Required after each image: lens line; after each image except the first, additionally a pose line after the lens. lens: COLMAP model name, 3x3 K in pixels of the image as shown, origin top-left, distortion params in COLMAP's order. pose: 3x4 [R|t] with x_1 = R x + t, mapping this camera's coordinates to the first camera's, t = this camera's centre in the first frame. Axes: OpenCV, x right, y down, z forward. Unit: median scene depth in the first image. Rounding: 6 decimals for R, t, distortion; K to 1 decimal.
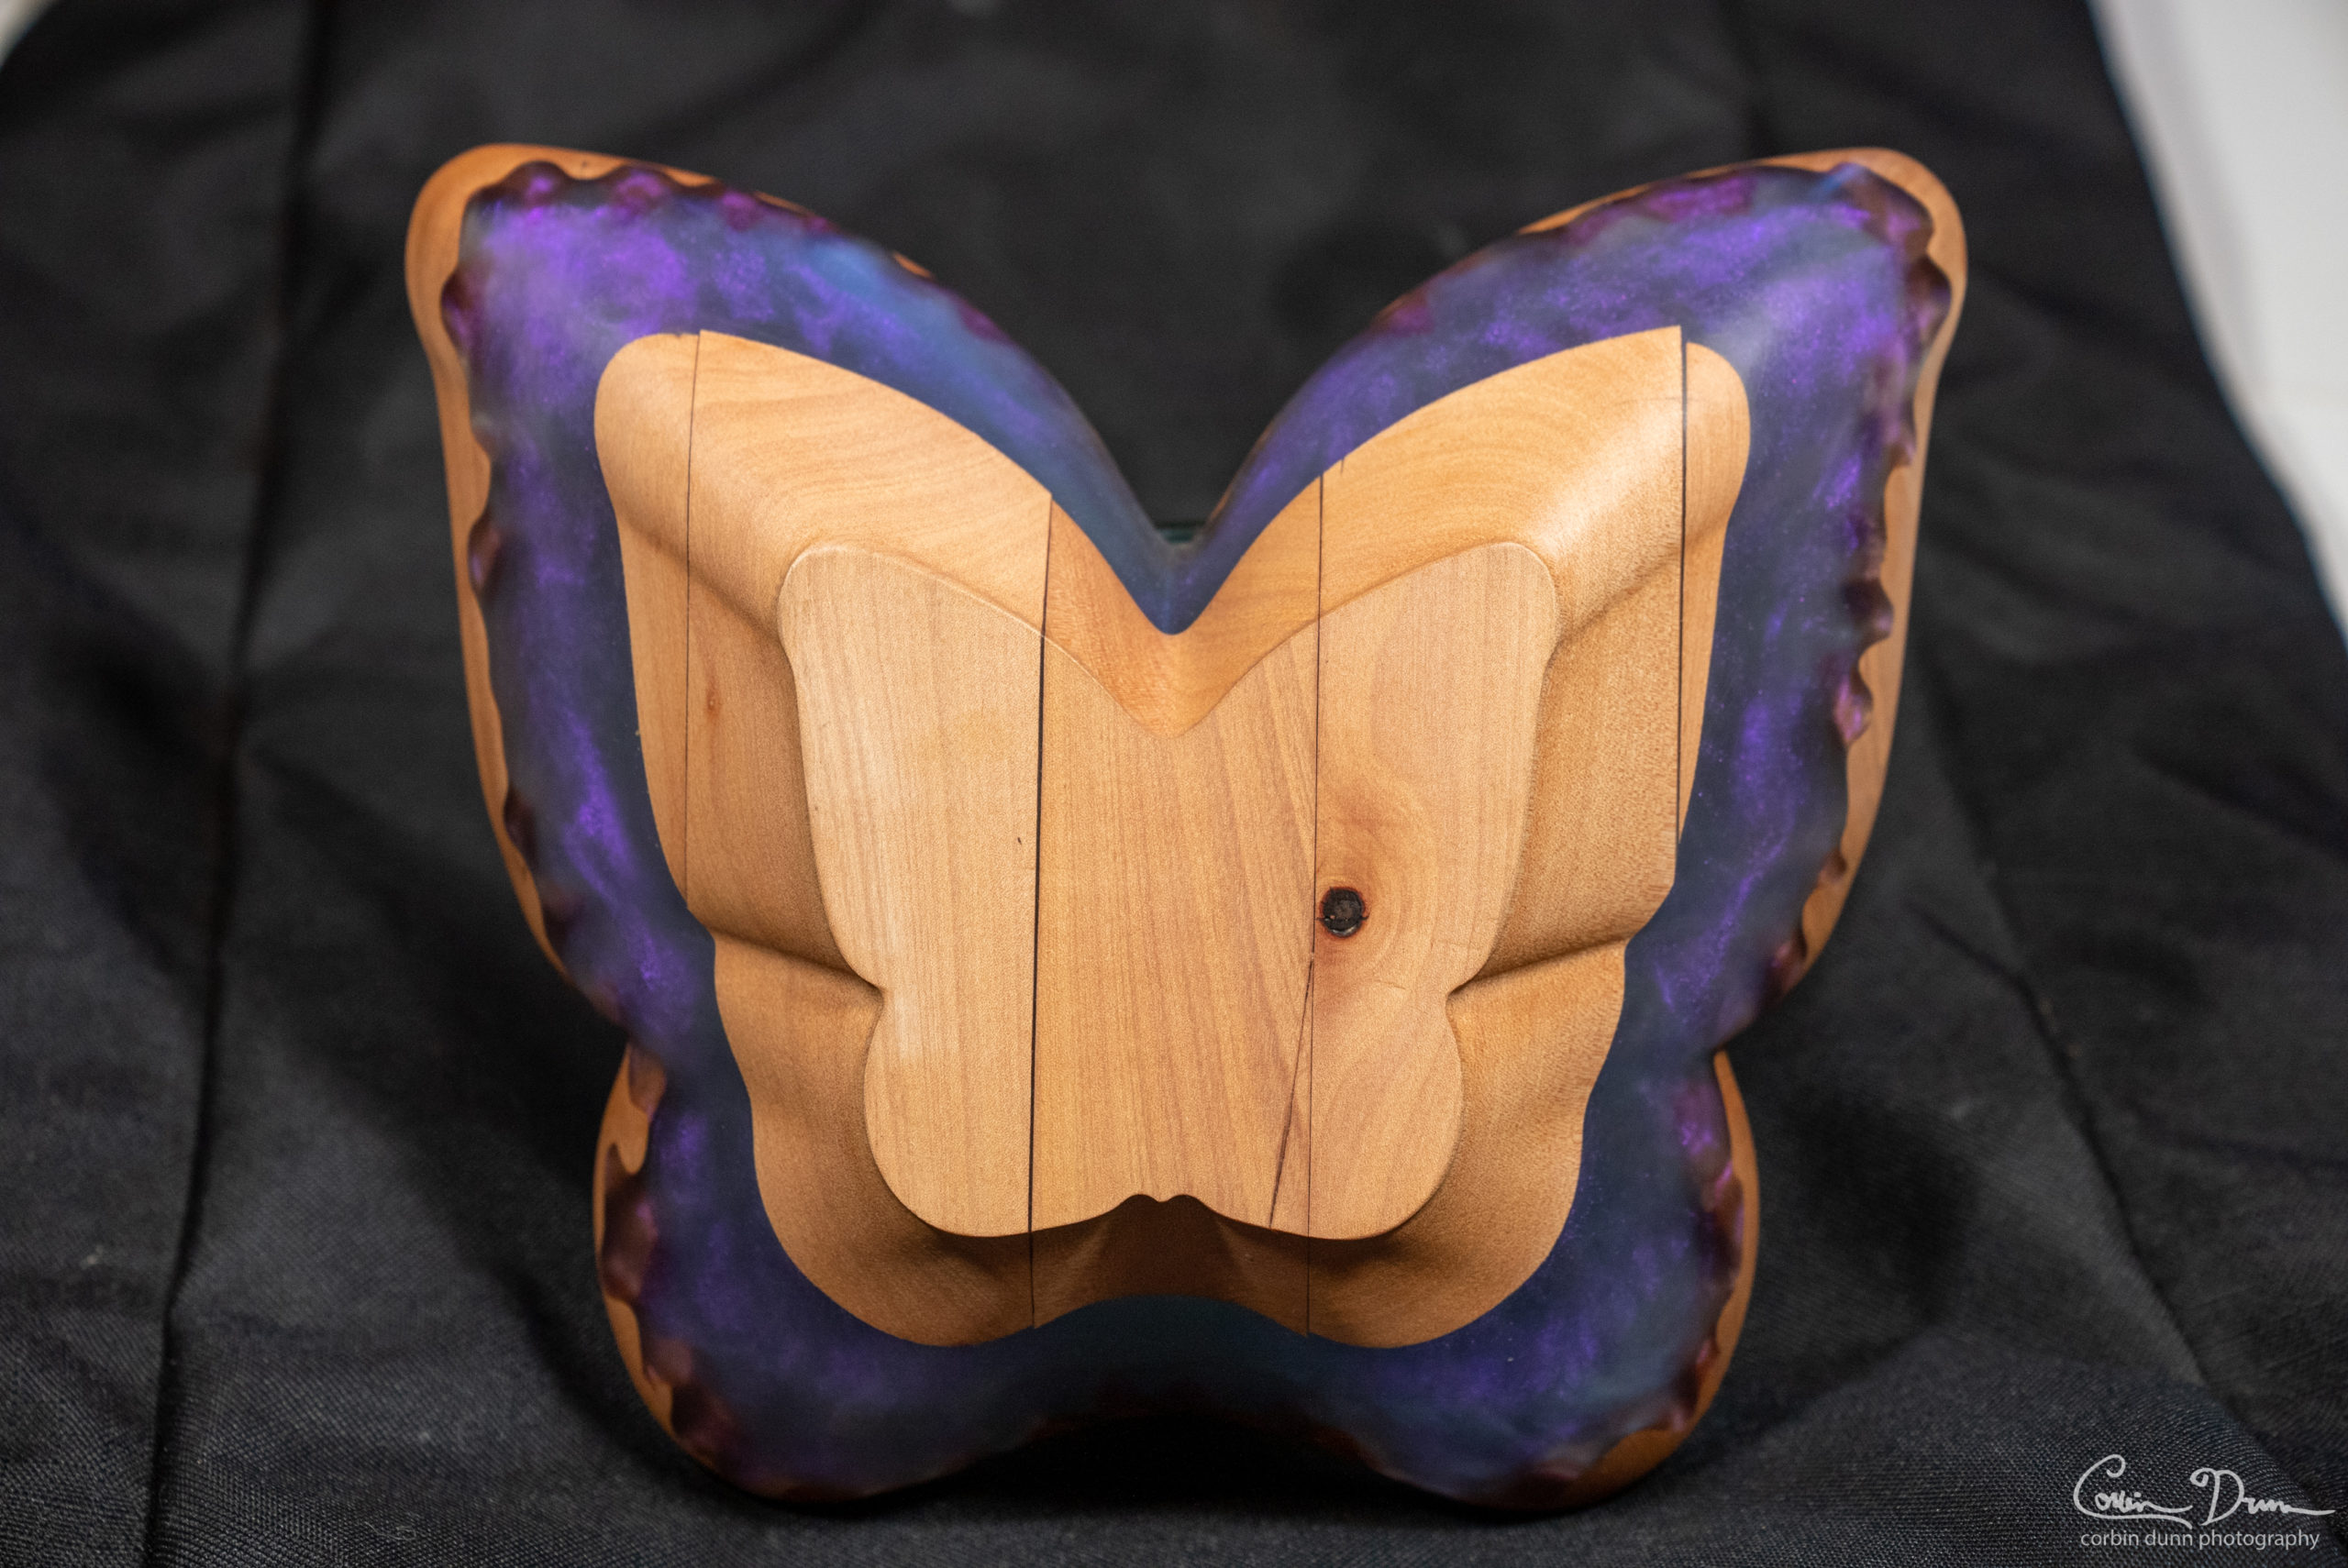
lens RADIAL K [[4646.9, 0, 1156.9], [0, 4646.9, 788.5], [0, 0, 1]] dist [0.240345, 0.000000]
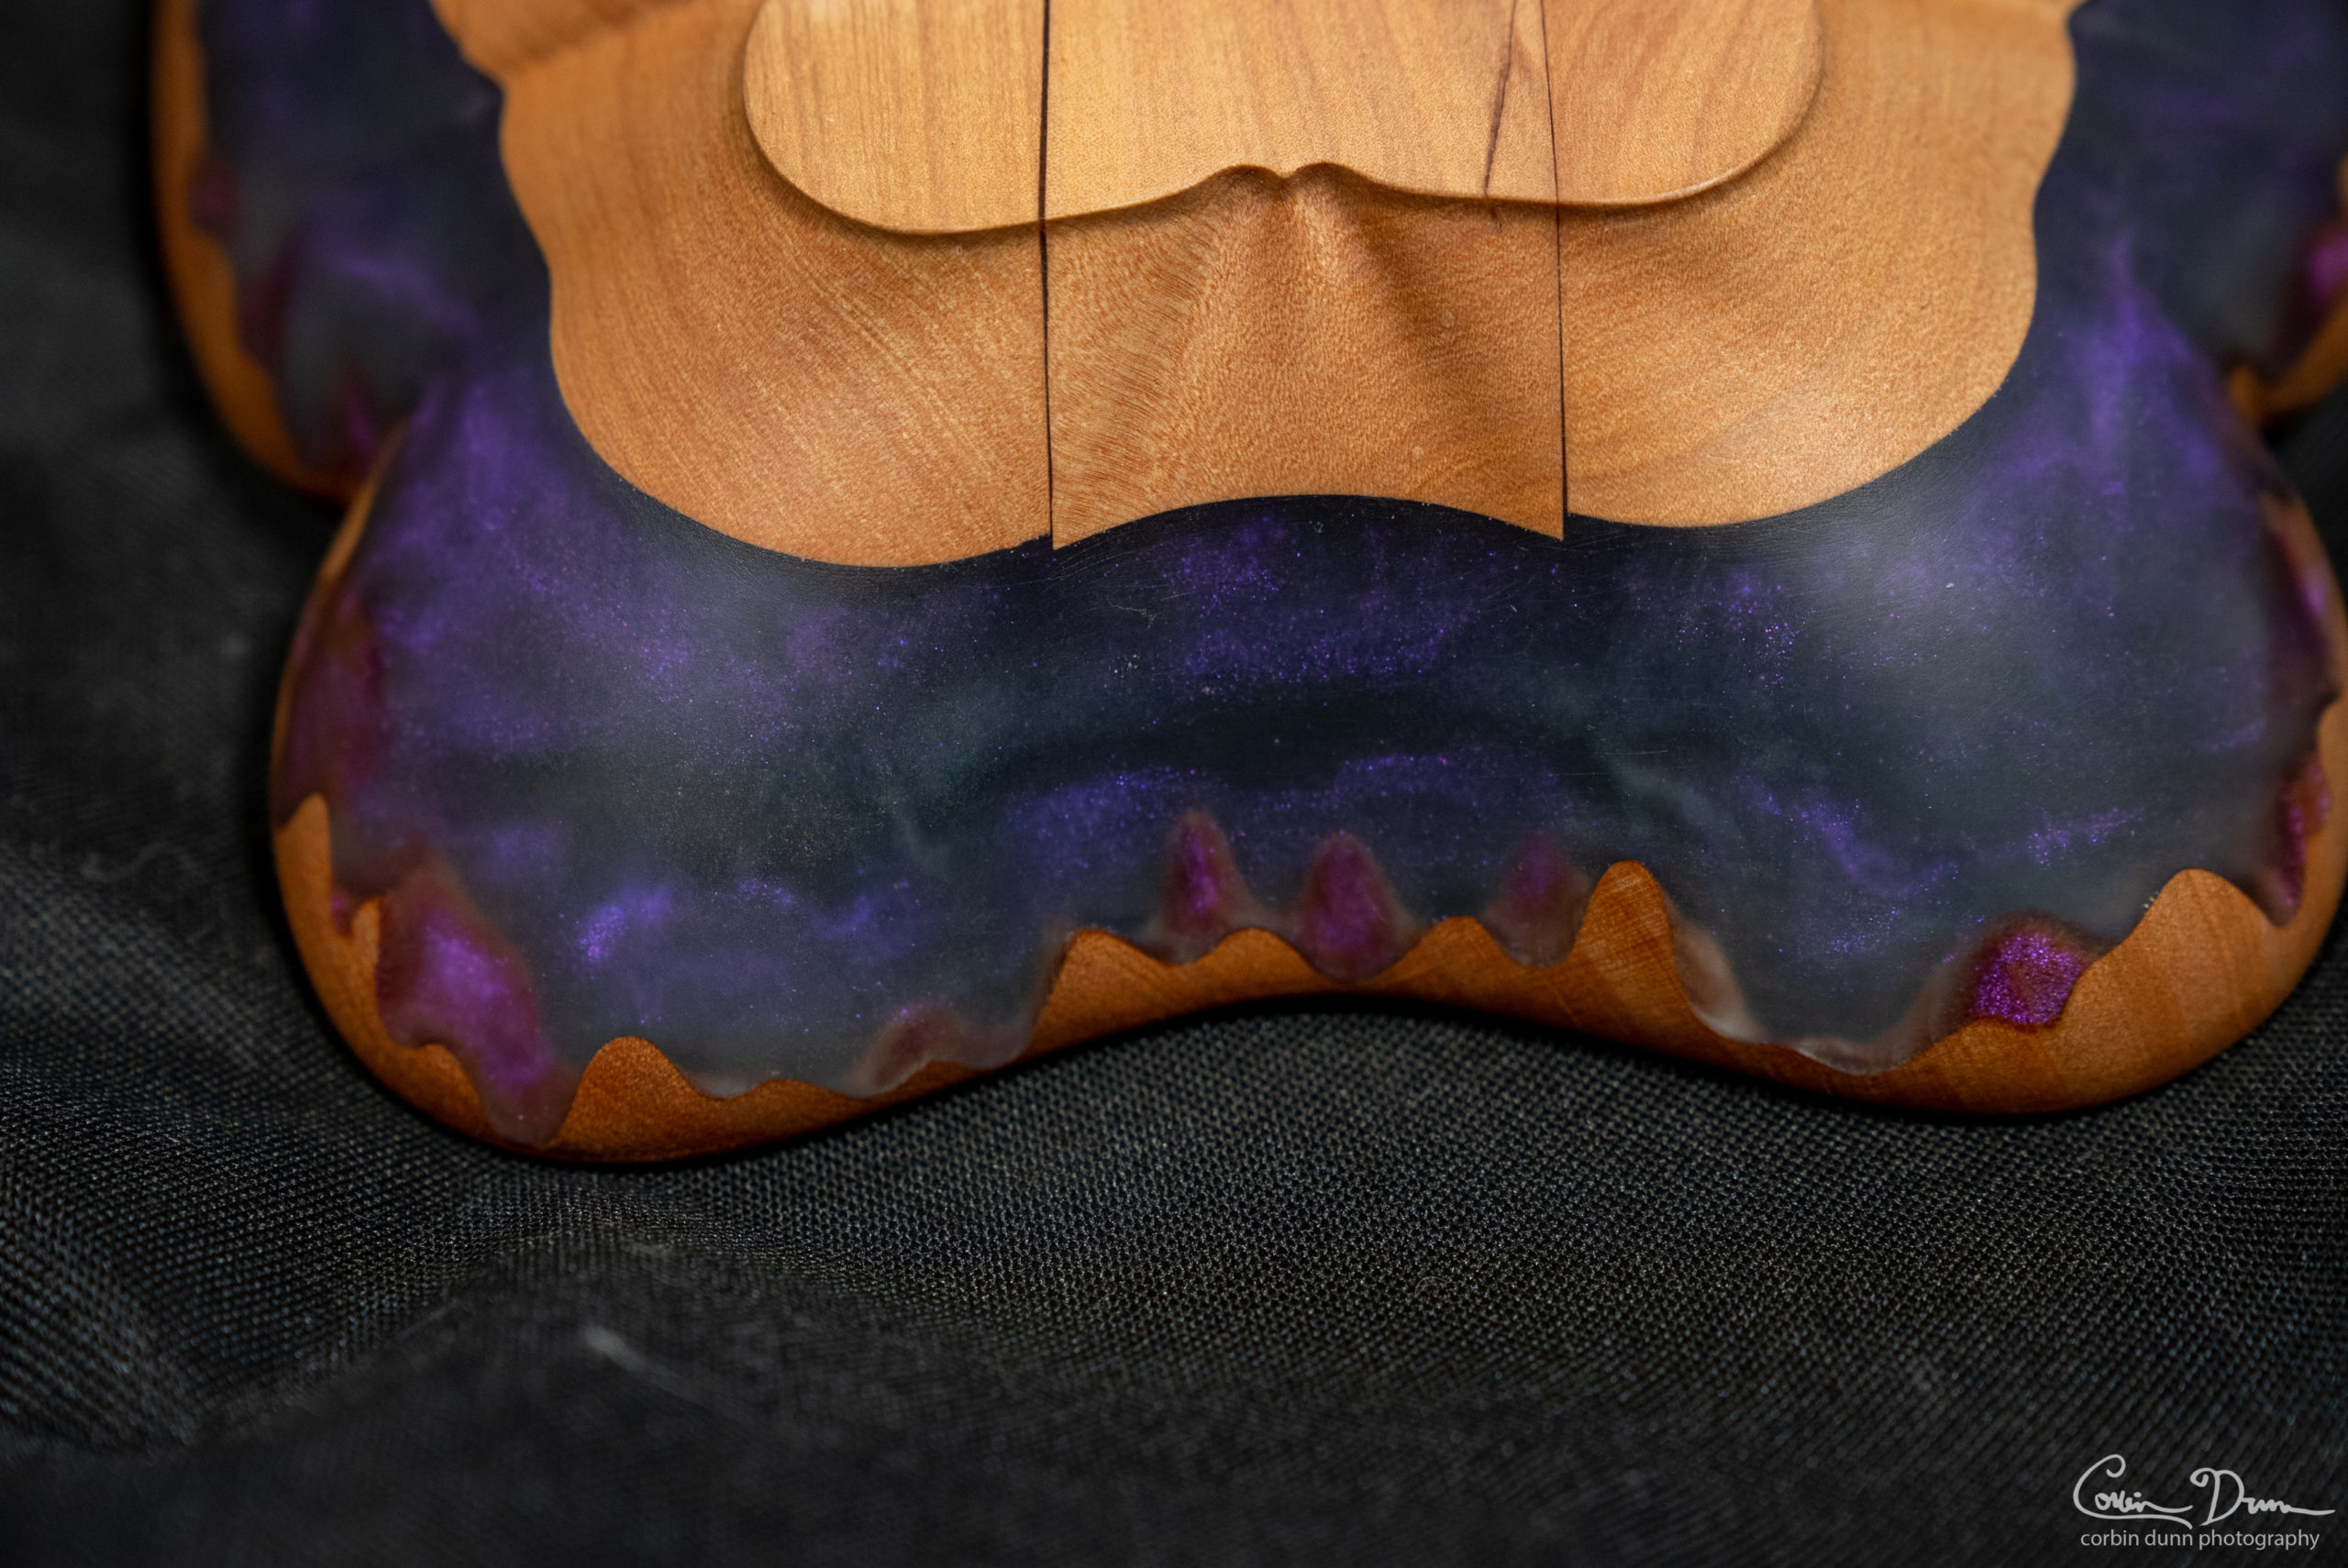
lens RADIAL K [[4280.3, 0, 1164.3], [0, 4280.3, 778.4], [0, 0, 1]] dist [0.190771, 0.000000]
pose [[0.999735, -0.022806, 0.003070, -0.015995], [0.019881, 0.788841, -0.614276, 0.449855], [0.011587, 0.614174, 0.789086, 0.641112]]
